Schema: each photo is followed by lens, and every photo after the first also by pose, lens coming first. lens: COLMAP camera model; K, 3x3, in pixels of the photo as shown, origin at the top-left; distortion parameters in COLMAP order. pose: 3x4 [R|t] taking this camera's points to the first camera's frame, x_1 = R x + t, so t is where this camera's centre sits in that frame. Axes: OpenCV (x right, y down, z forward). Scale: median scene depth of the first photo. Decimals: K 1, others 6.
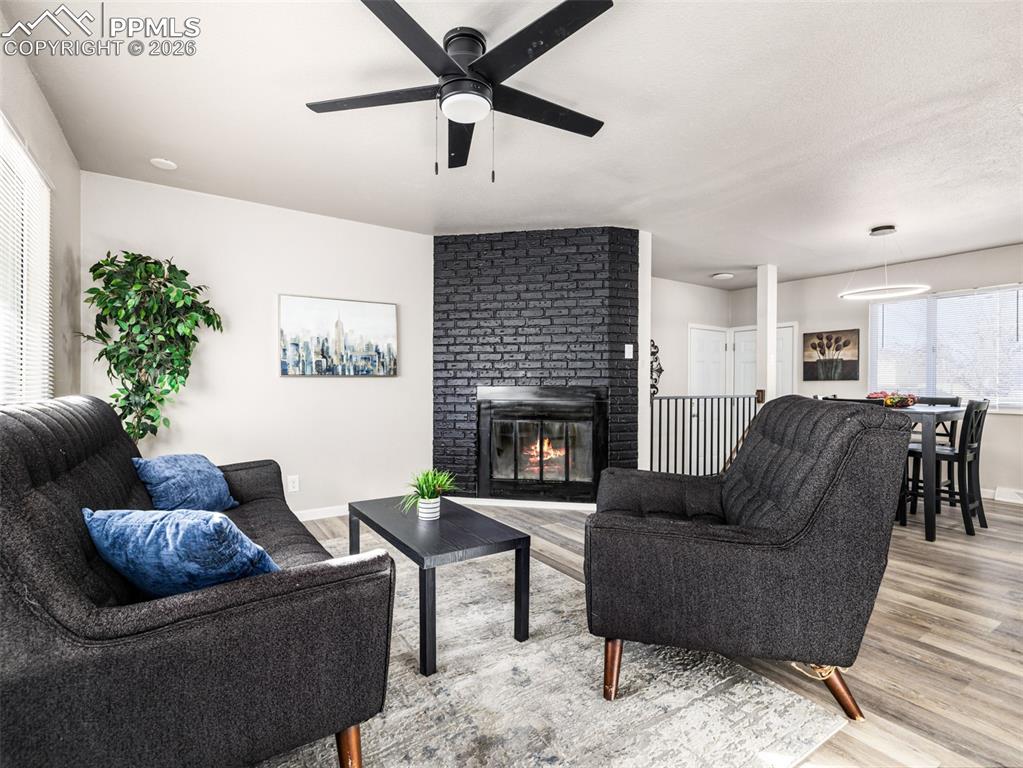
lens RADIAL K [[480.0, 0, 511.5], [0, 480.0, 384.0], [0, 0, 1]] dist [0.000340, -0.000001]
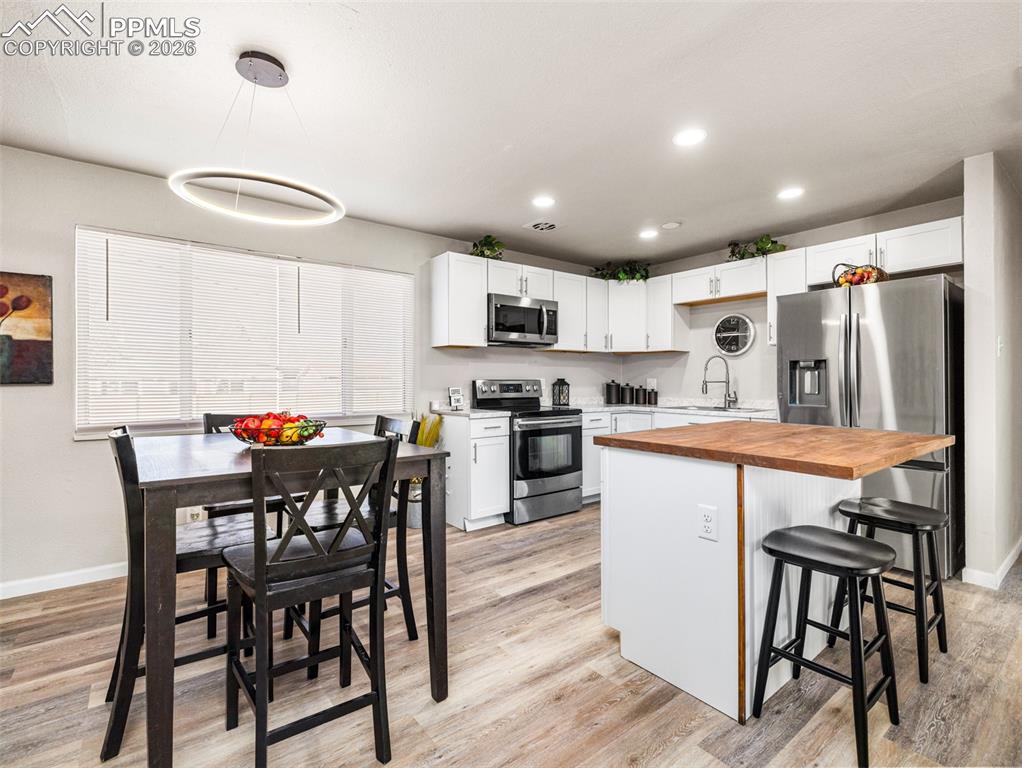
lens RADIAL K [[483.9, 0, 512.0], [0, 483.9, 376.6], [0, 0, 1]] dist [-0.000391, -0.000139]
pose [[-0.076822, 0.001154, 0.997044, 0.283832], [-0.002047, 0.999997, -0.001315, -0.020992], [-0.997043, -0.002142, -0.076819, 0.778527]]
